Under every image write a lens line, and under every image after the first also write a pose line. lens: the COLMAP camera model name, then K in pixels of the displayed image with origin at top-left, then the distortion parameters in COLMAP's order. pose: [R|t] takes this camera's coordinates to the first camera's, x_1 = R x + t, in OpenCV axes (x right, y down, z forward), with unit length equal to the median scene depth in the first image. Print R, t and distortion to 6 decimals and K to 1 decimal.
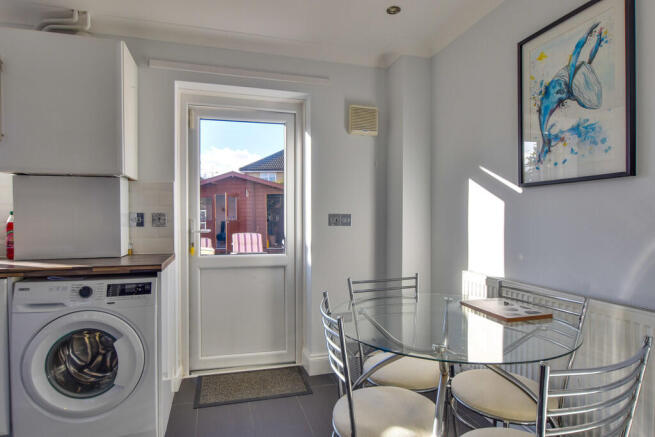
lens RADIAL K [[358.0, 0, 323.6], [0, 358.0, 220.4], [0, 0, 1]] dist [-0.005977, -0.002103]
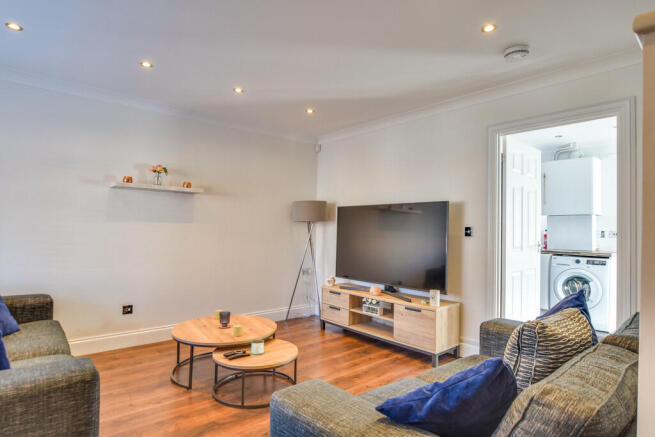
lens RADIAL K [[358.0, 0, 323.6], [0, 358.0, 220.4], [0, 0, 1]] dist [-0.005977, -0.002103]
pose [[0.395890, -0.010838, -0.918234, 0.965883], [-0.018586, 0.999631, -0.019812, -0.015138], [0.918110, 0.024910, 0.395543, -1.693217]]
